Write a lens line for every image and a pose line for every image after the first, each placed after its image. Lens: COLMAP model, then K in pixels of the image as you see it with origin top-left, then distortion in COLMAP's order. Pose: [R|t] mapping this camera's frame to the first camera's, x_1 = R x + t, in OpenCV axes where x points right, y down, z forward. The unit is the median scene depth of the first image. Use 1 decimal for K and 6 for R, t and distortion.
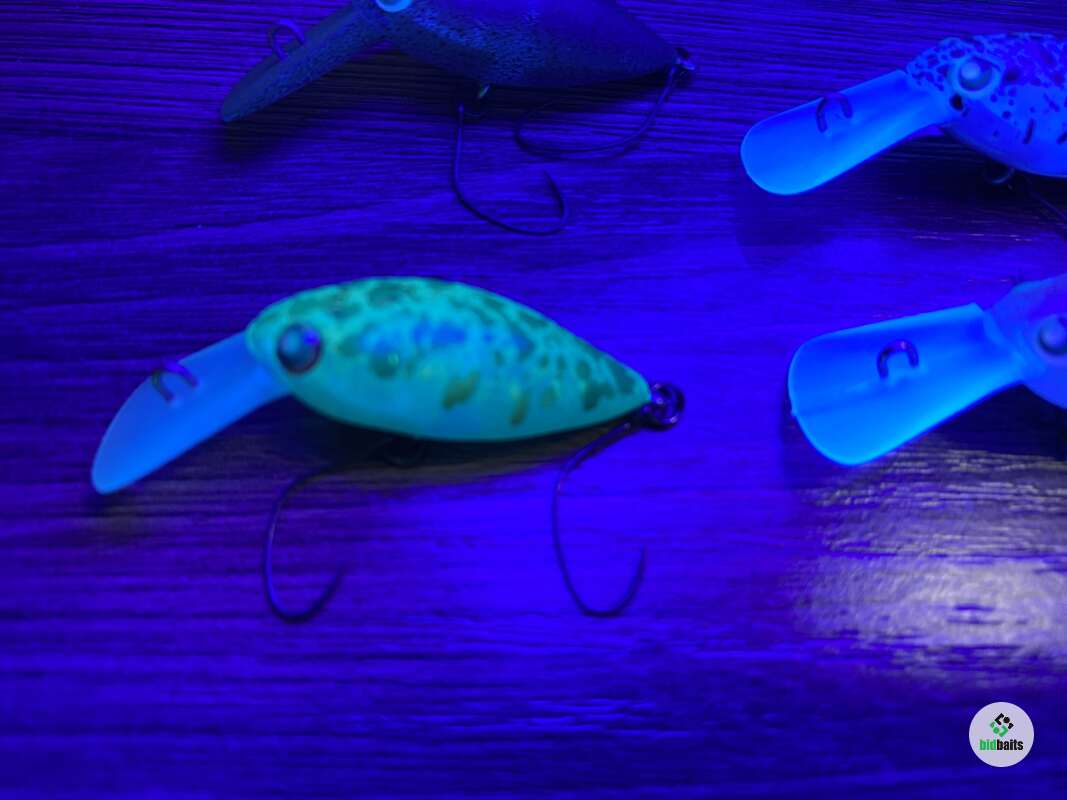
lens RADIAL K [[840.3, 0, 523.3], [0, 840.3, 386.6], [0, 0, 1]] dist [-0.037446, -0.004906]
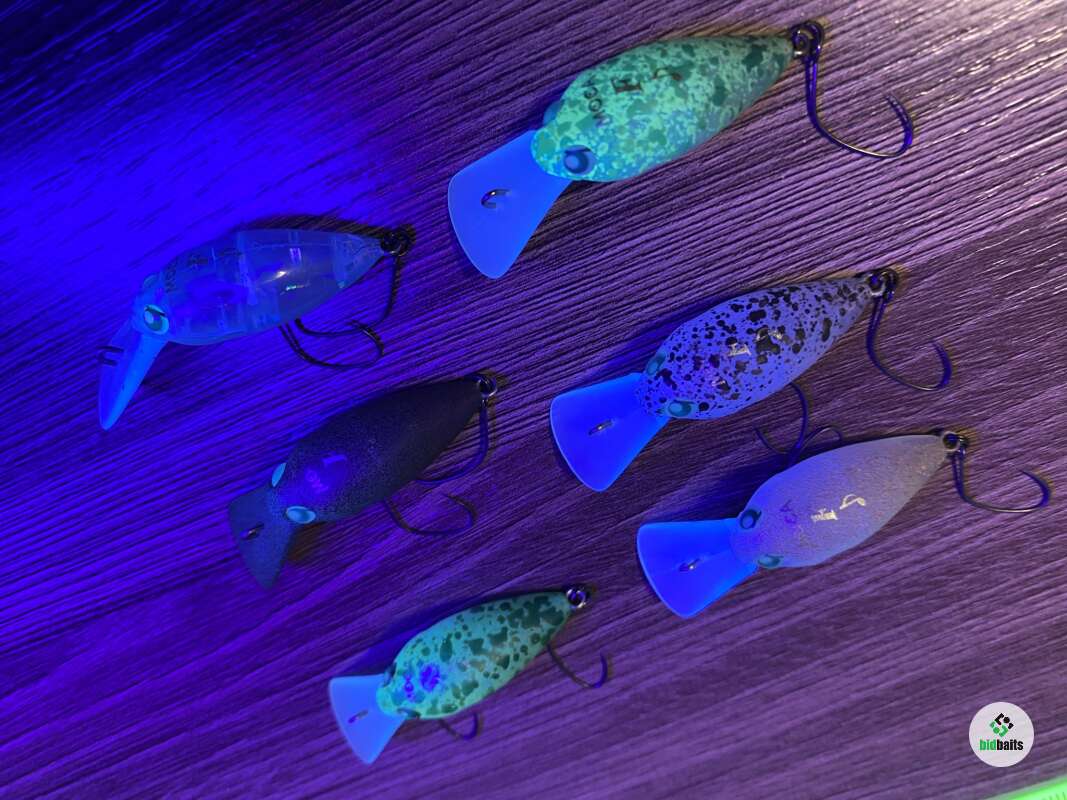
lens RADIAL K [[840.3, 0, 535.0], [0, 840.3, 409.1], [0, 0, 1]] dist [-0.037446, -0.004906]
pose [[0.879599, -0.417811, -0.227463, 0.619411], [0.456981, 0.609245, 0.648065, -1.345729], [-0.132188, -0.673984, 0.726823, -0.013843]]
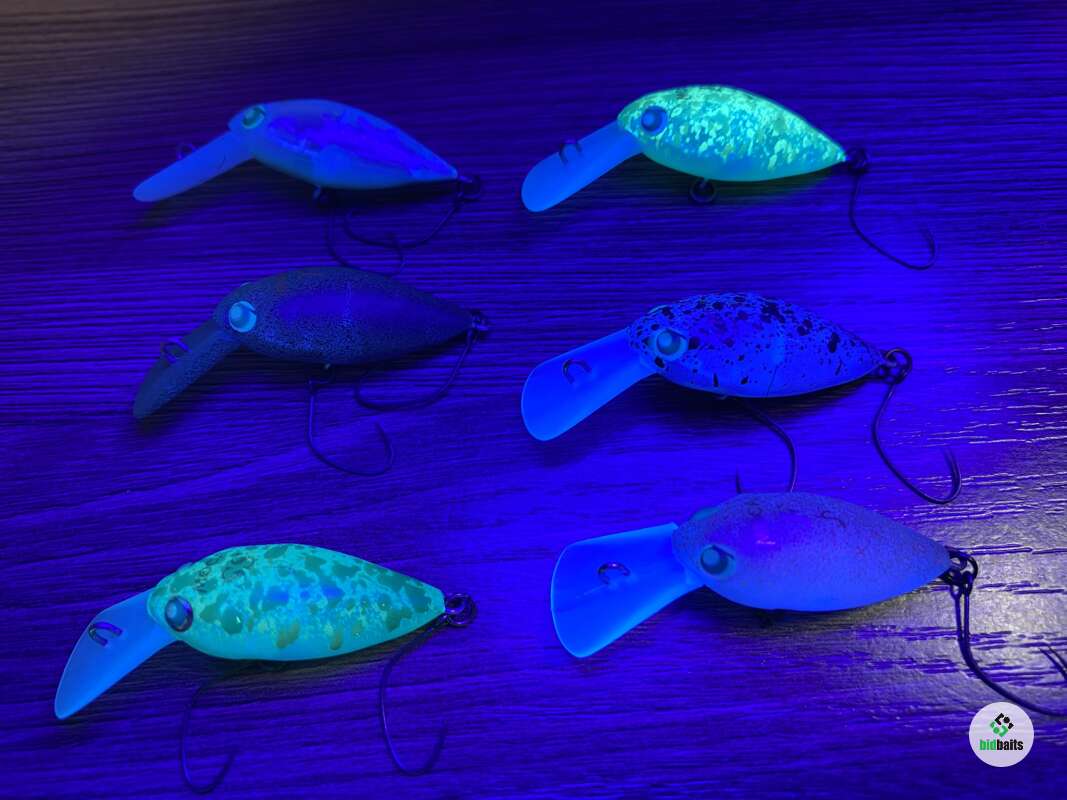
lens RADIAL K [[840.3, 0, 523.9], [0, 840.3, 395.1], [0, 0, 1]] dist [-0.037446, -0.004906]
pose [[0.994204, -0.094843, -0.050627, 0.355658], [0.094347, 0.995466, -0.012100, -0.284018], [0.051545, 0.007253, 0.998644, -0.340573]]
